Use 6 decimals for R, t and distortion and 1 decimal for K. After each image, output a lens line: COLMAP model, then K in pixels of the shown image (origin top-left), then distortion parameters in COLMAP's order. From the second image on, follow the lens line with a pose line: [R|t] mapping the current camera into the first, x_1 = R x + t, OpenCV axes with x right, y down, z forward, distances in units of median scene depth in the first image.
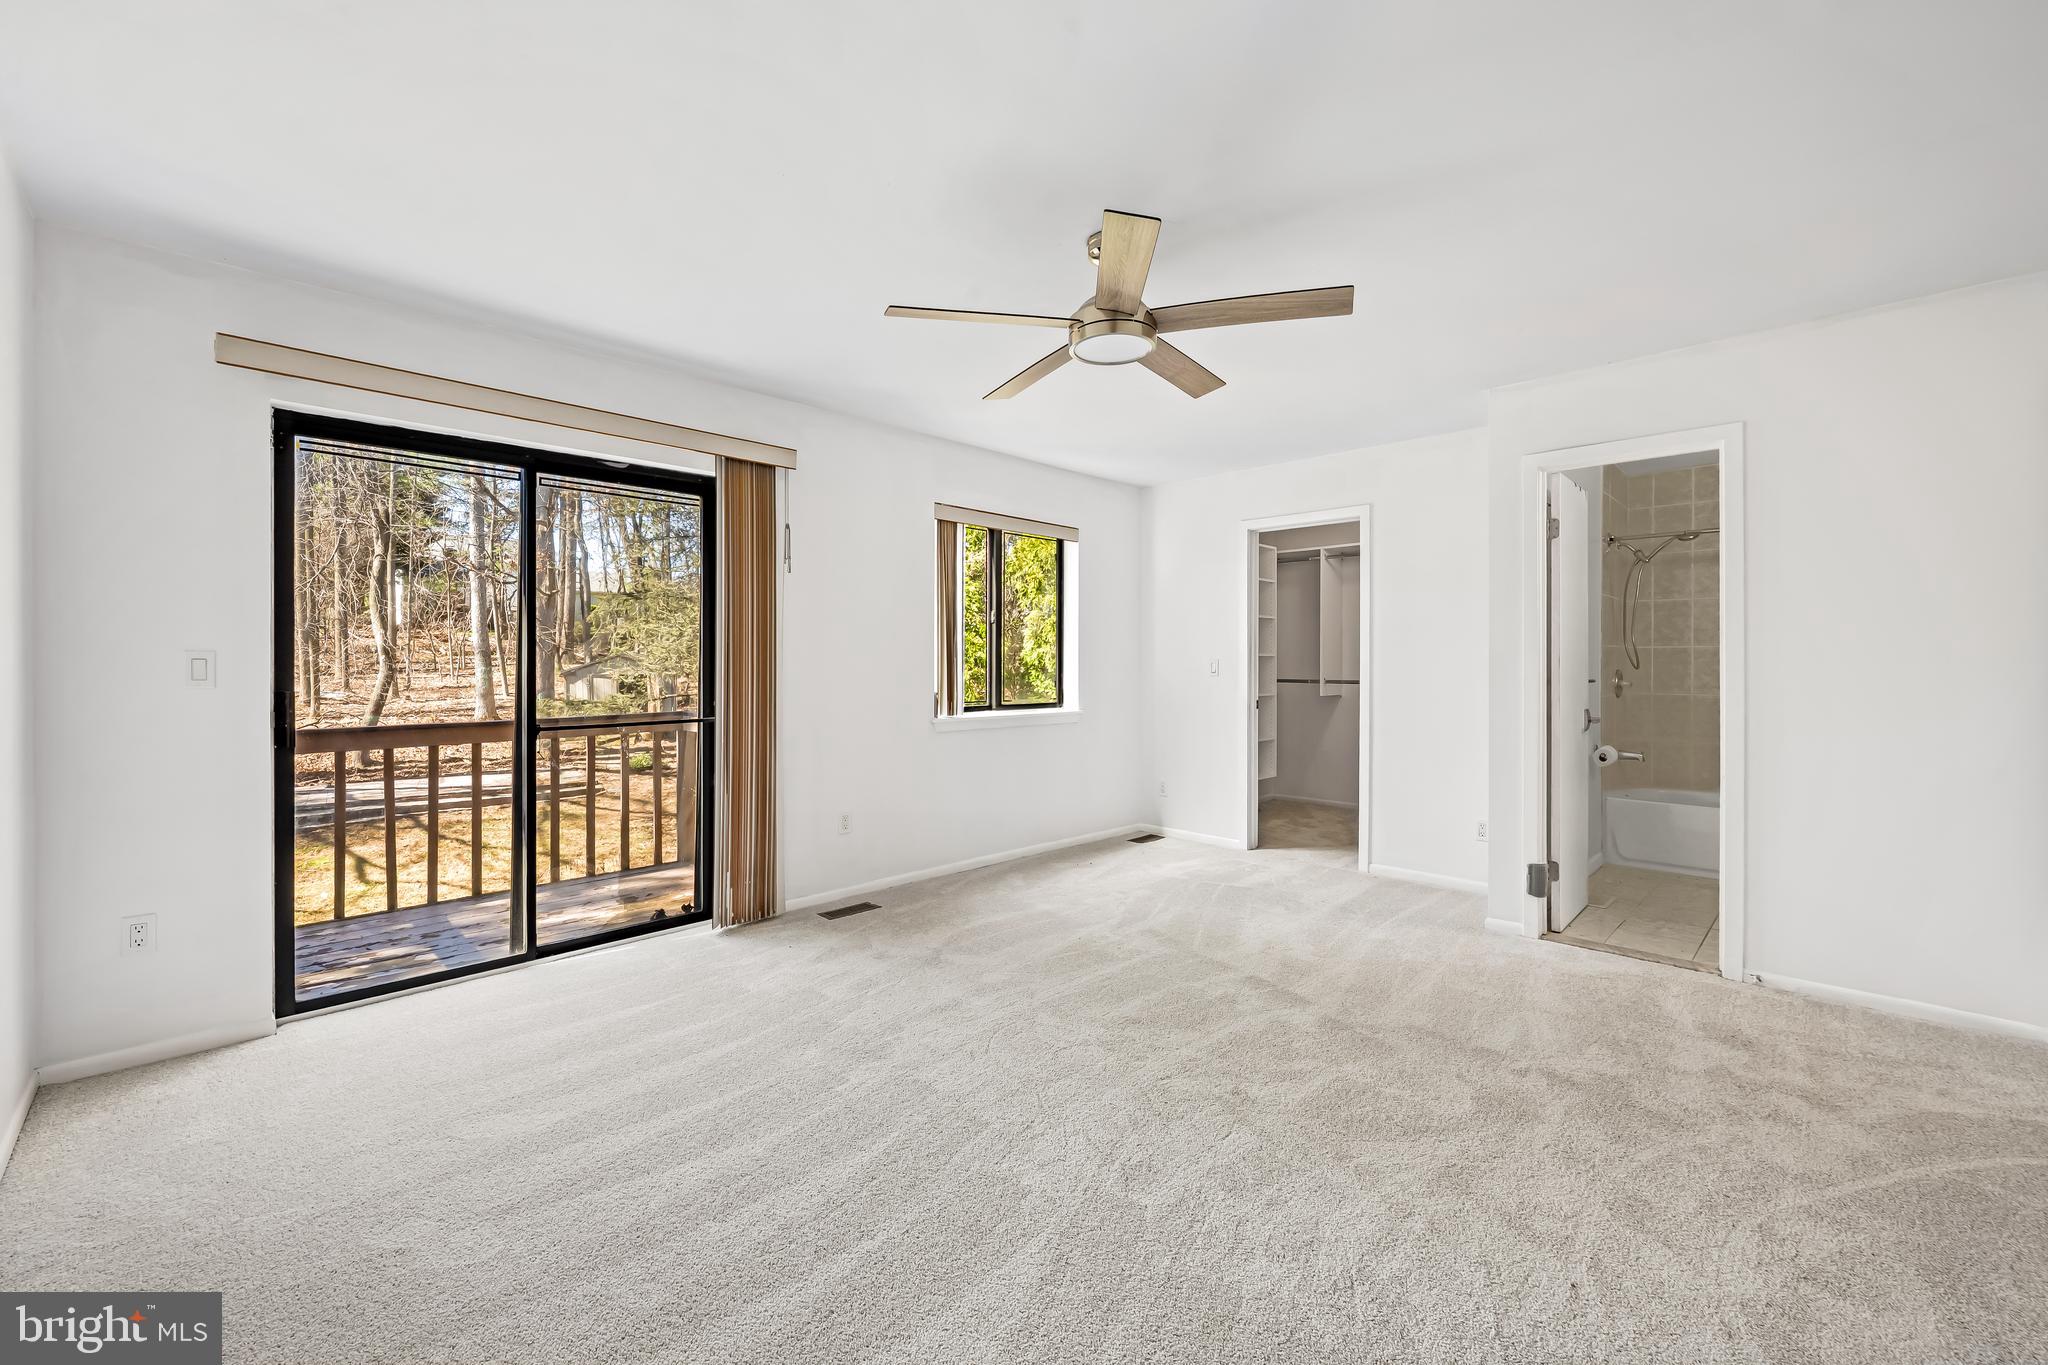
lens RADIAL K [[828.3, 0, 1026.1], [0, 828.3, 657.8], [0, 0, 1]] dist [-0.006644, 0.000219]
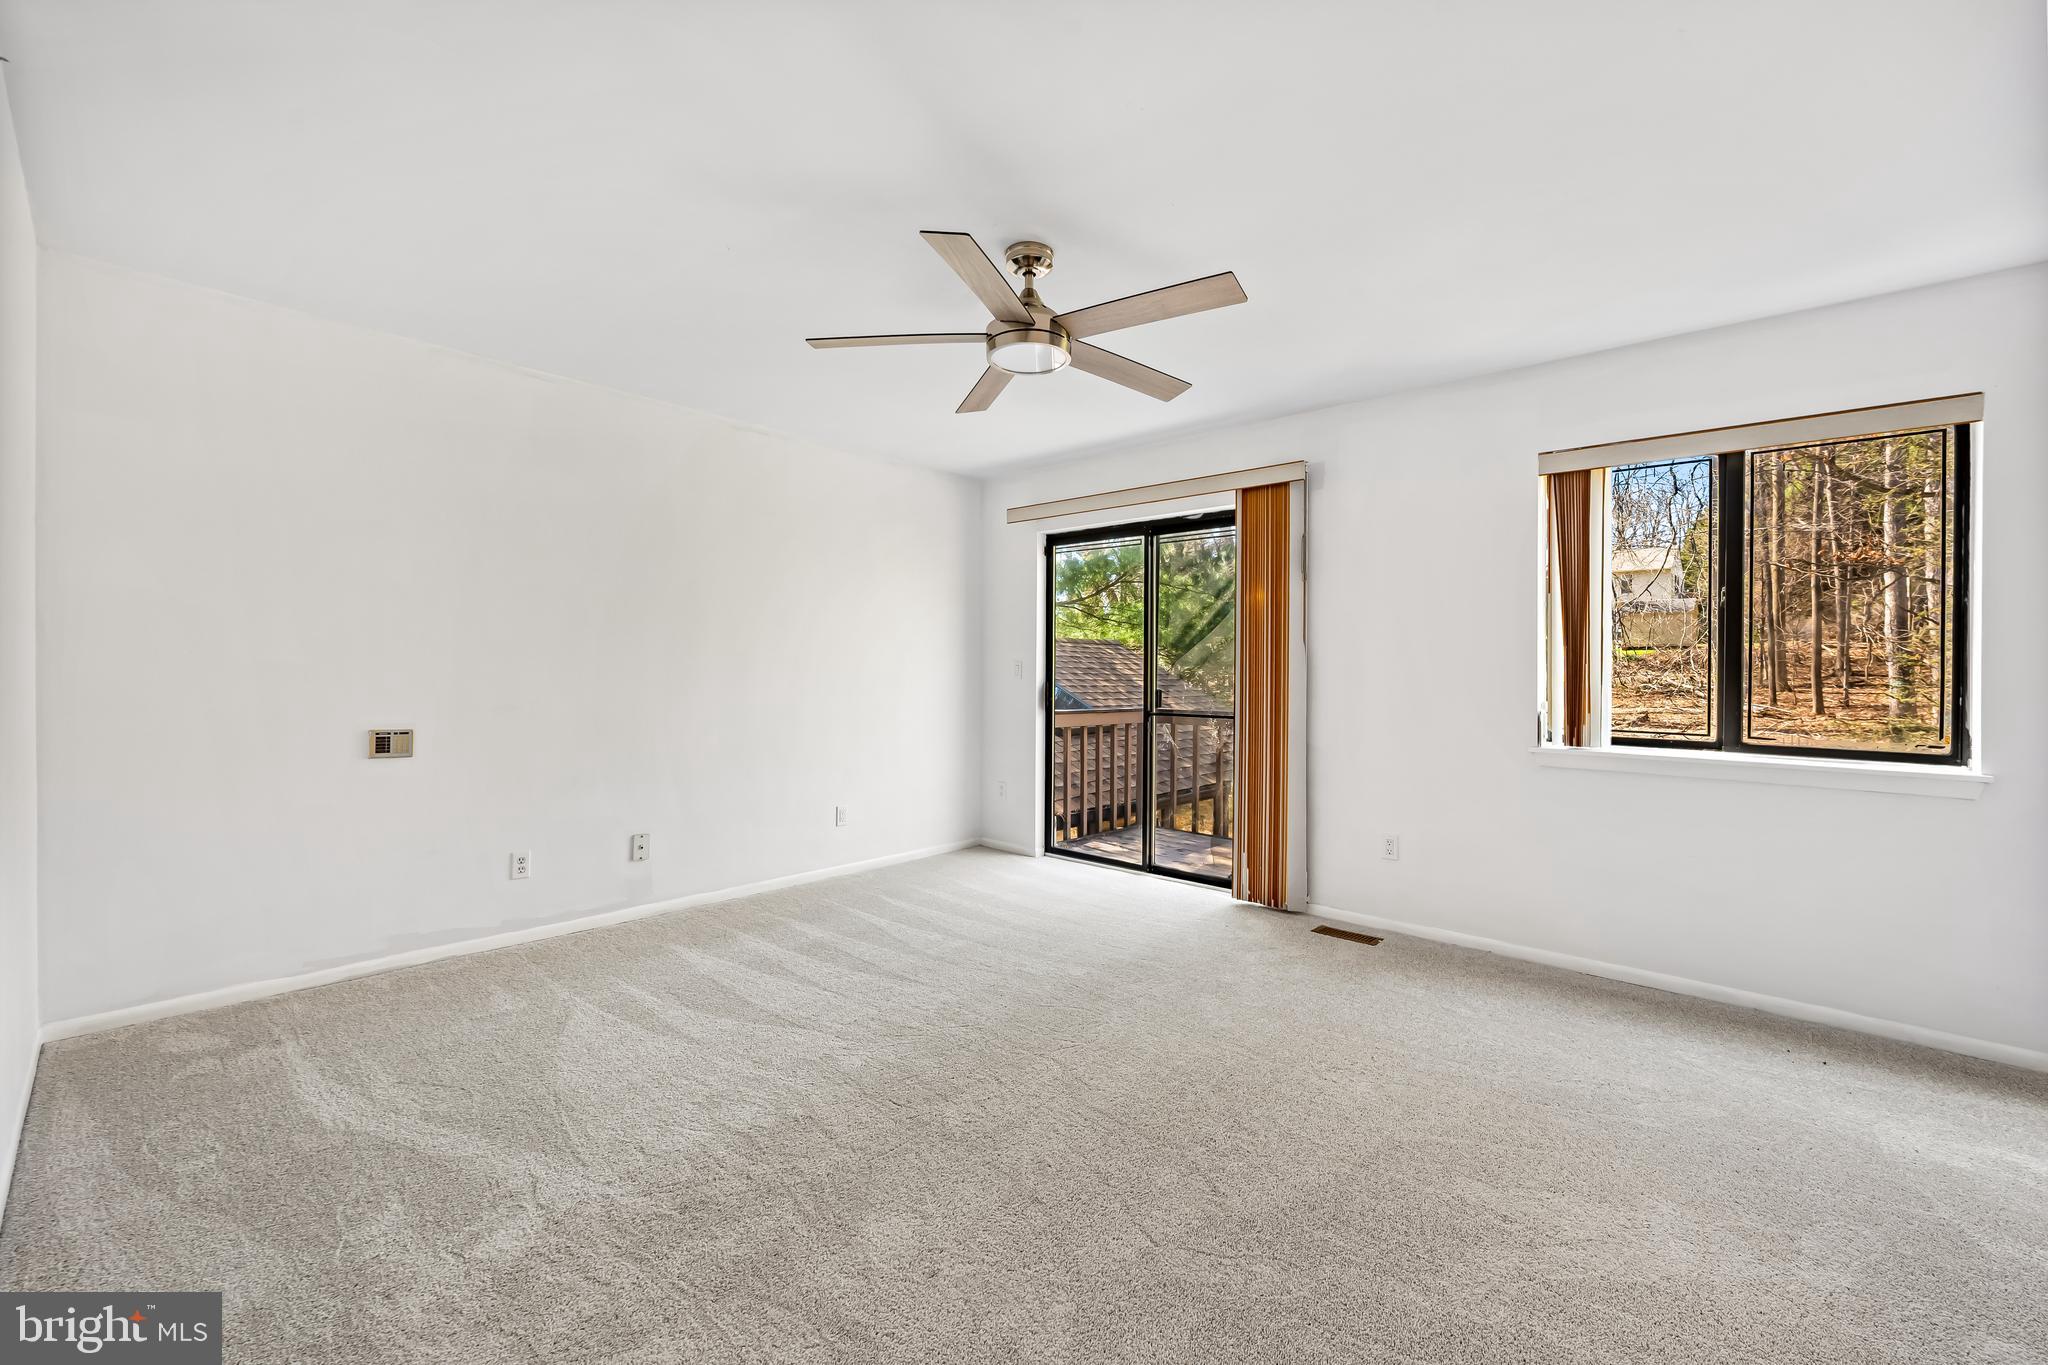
lens RADIAL K [[828.3, 0, 1026.1], [0, 828.3, 657.8], [0, 0, 1]] dist [-0.006644, 0.000219]
pose [[0.052109, -0.006315, -0.998621, 0.731118], [-0.000535, 0.999980, -0.006351, -0.001673], [0.998641, 0.000865, 0.052104, 0.613308]]
